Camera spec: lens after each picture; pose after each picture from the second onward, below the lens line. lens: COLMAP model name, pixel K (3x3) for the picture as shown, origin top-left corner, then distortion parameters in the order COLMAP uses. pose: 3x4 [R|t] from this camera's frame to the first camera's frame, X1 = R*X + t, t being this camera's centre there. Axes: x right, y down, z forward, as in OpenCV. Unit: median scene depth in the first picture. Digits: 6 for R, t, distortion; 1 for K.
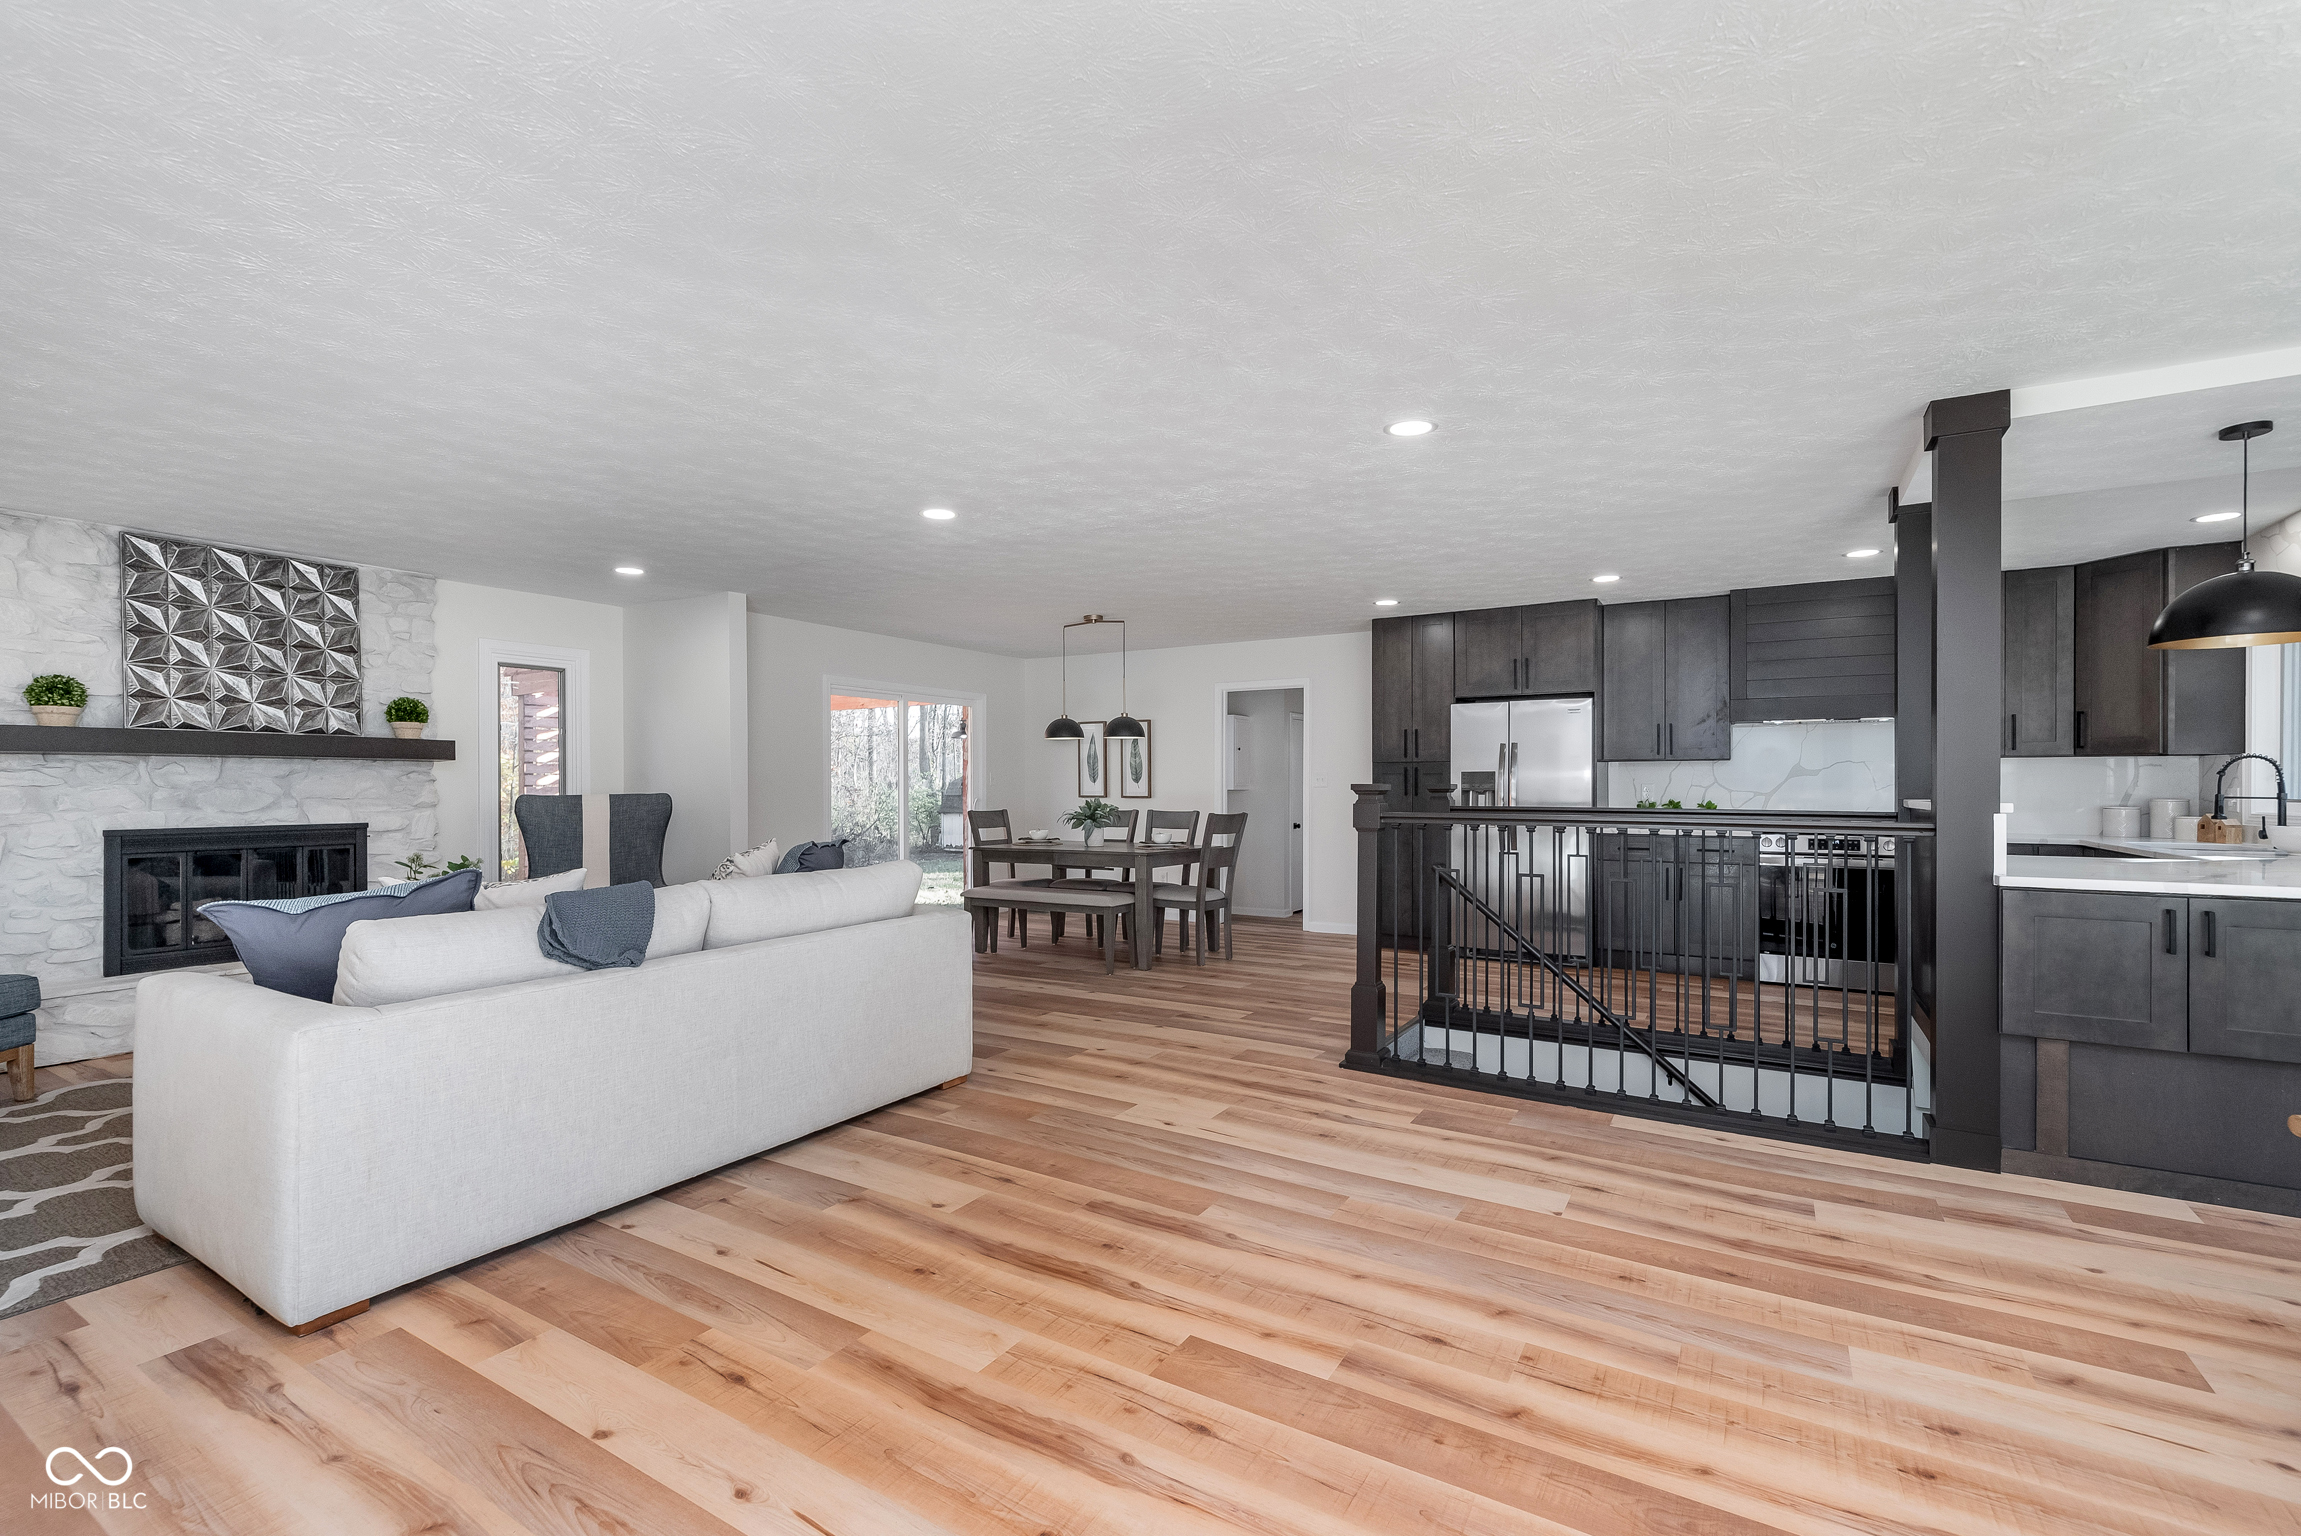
lens RADIAL K [[998.6, 0, 1155.5], [0, 998.6, 780.9], [0, 0, 1]] dist [0.000279, -0.000305]
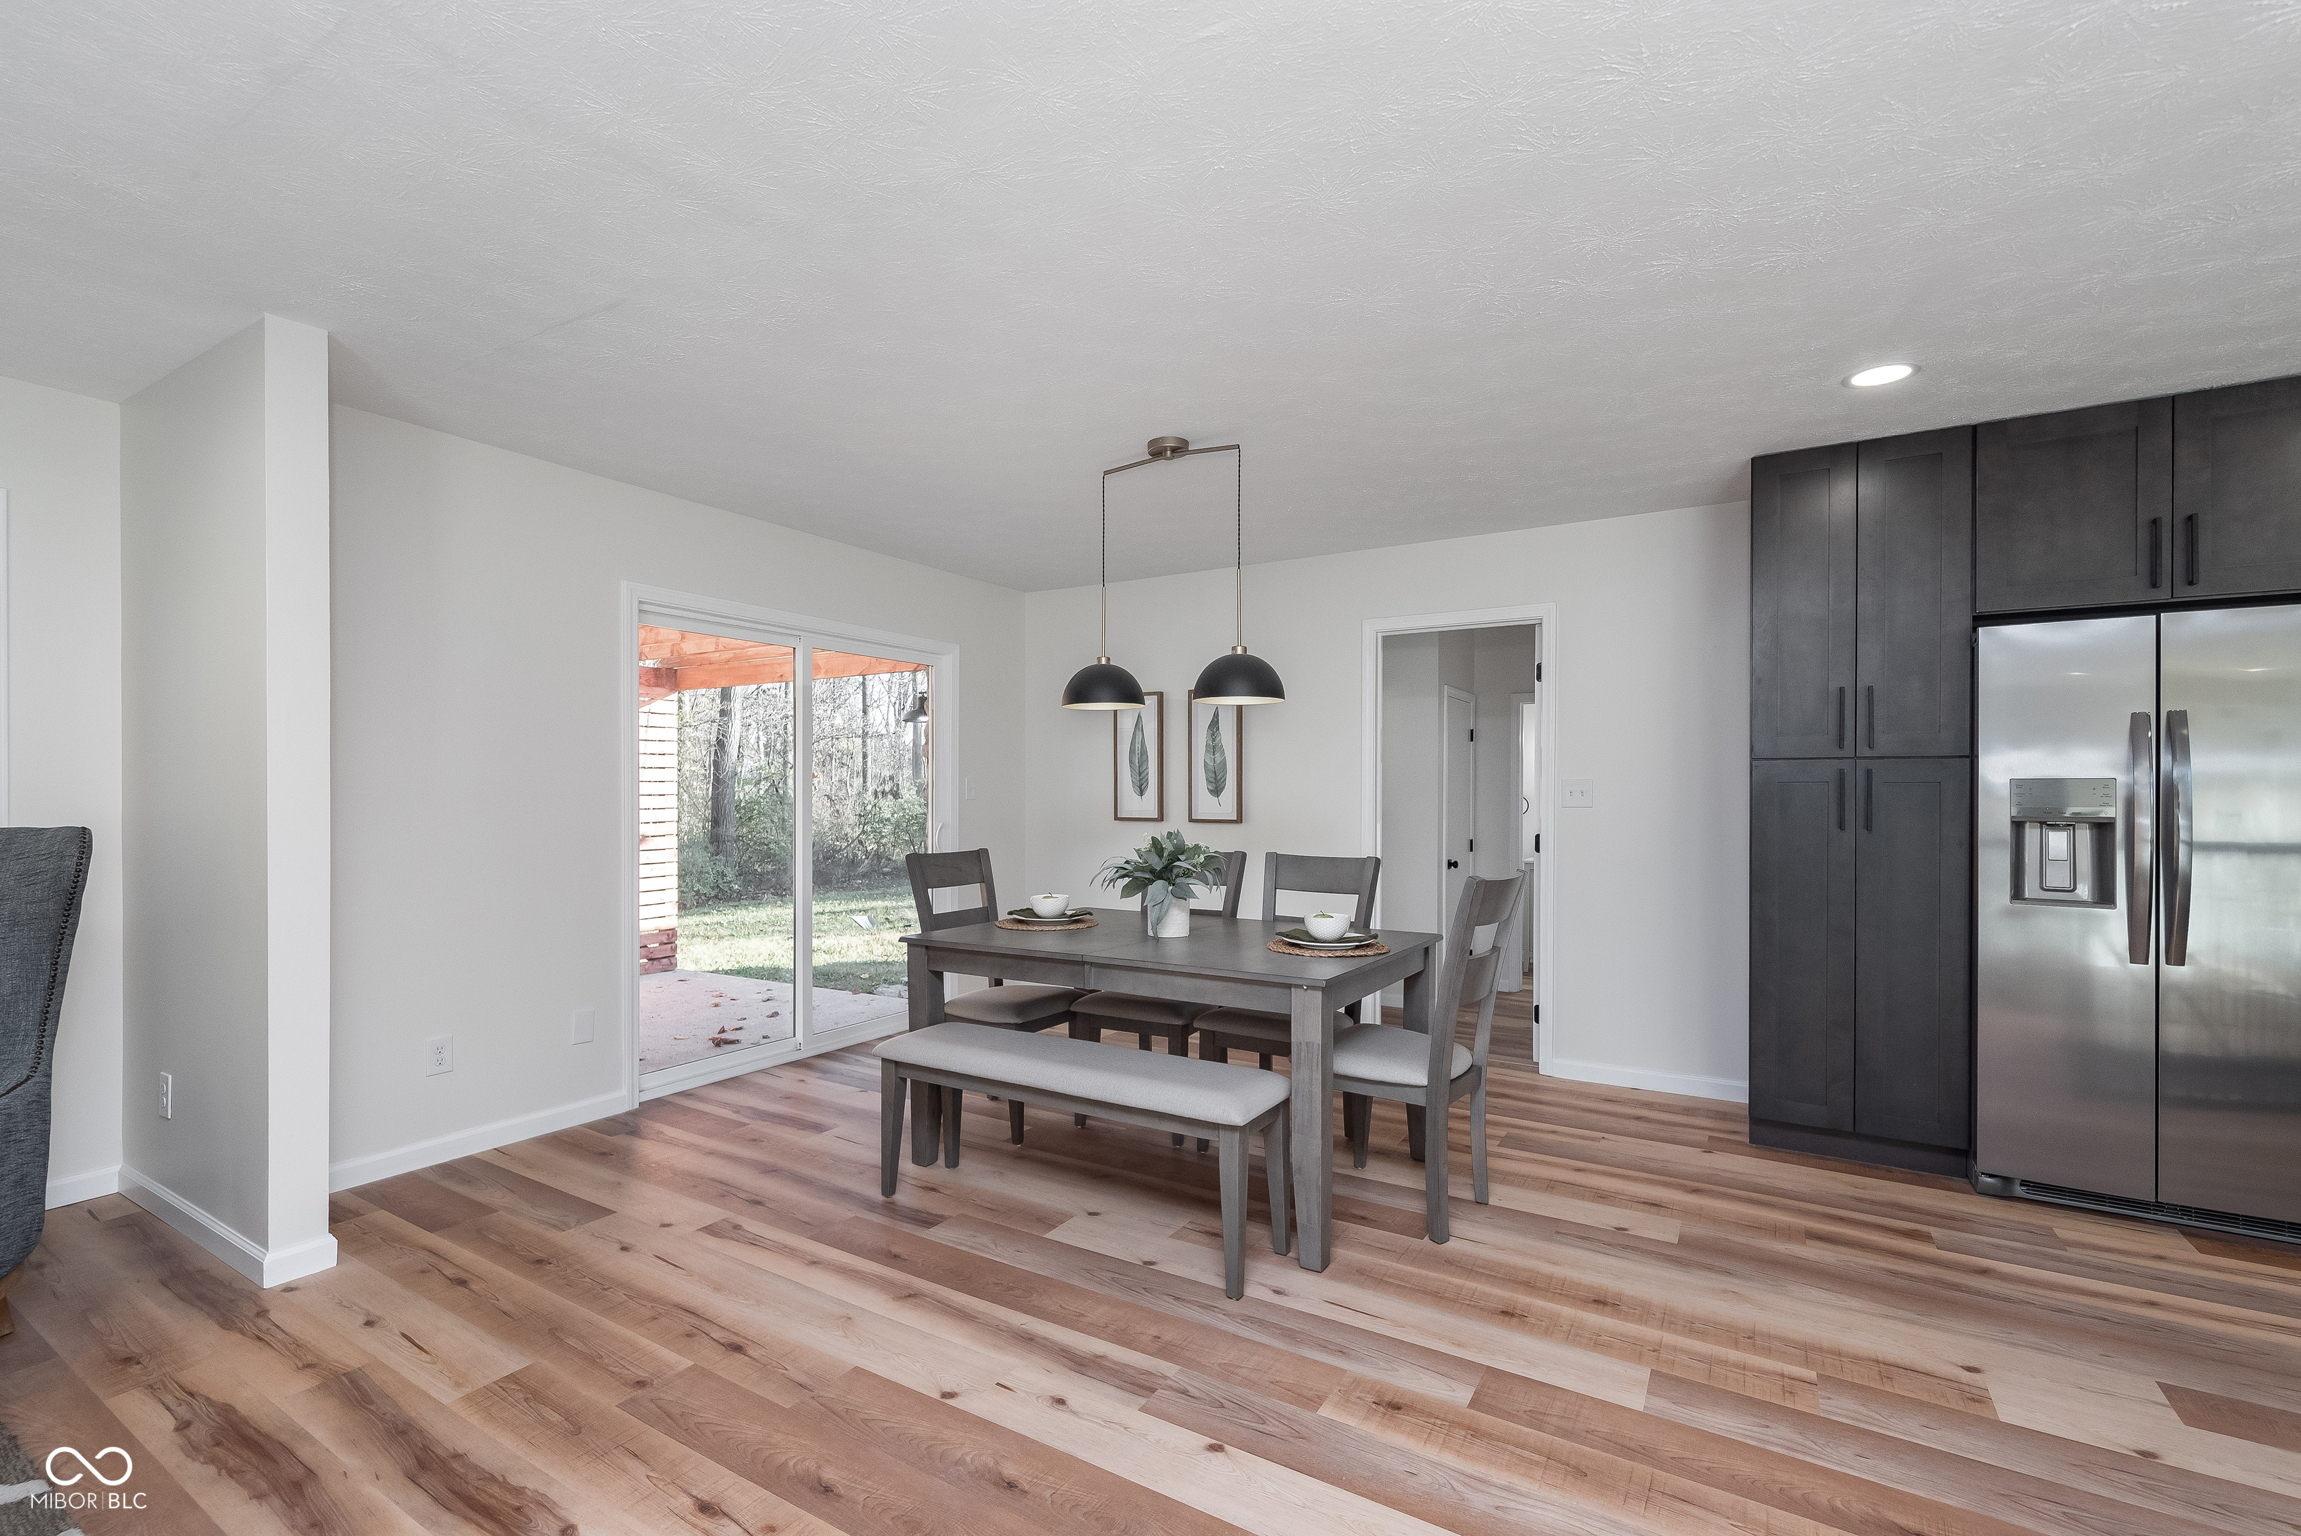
lens RADIAL K [[998.6, 0, 1155.5], [0, 998.6, 780.9], [0, 0, 1]] dist [0.000279, -0.000305]
pose [[0.999975, 0.005572, -0.004375, -0.114635], [-0.005609, 0.999949, -0.008372, -0.004671], [0.004328, 0.008397, 0.999955, 0.924873]]
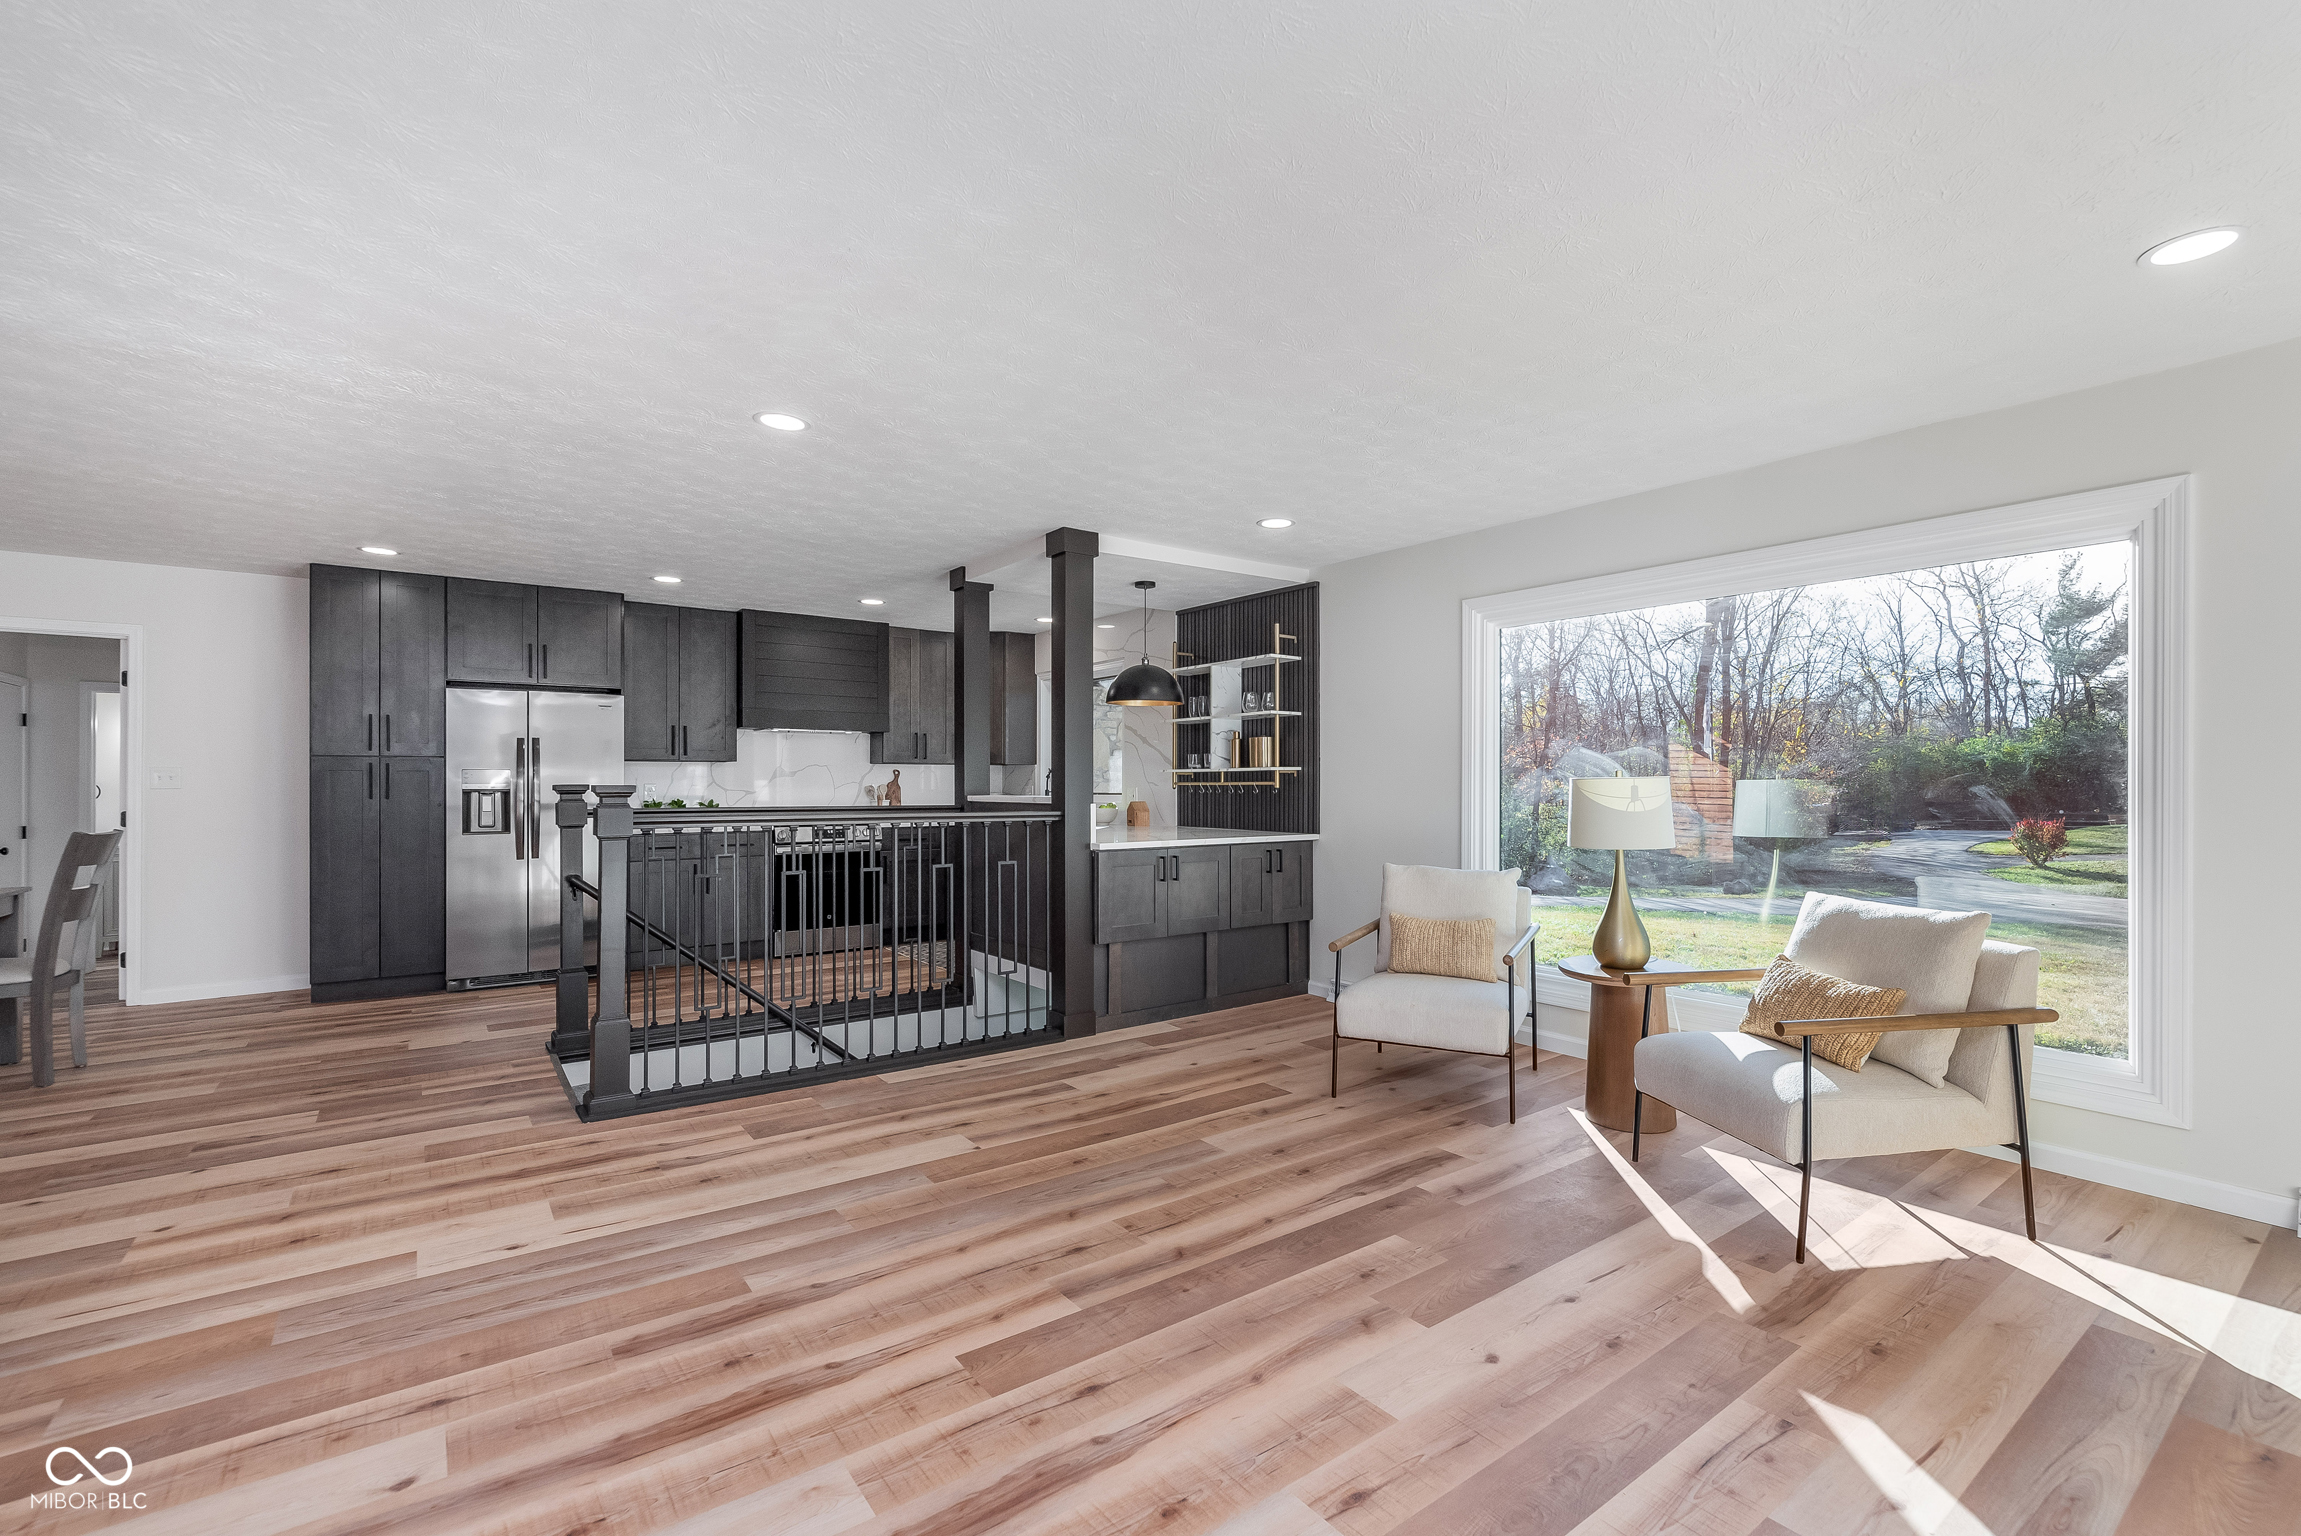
lens RADIAL K [[998.6, 0, 1155.5], [0, 998.6, 780.9], [0, 0, 1]] dist [0.000279, -0.000305]
pose [[0.381359, 0.000645, 0.924427, -0.409234], [-0.002247, 0.999997, 0.000229, -0.002445], [-0.924424, -0.002164, 0.381360, 0.234696]]
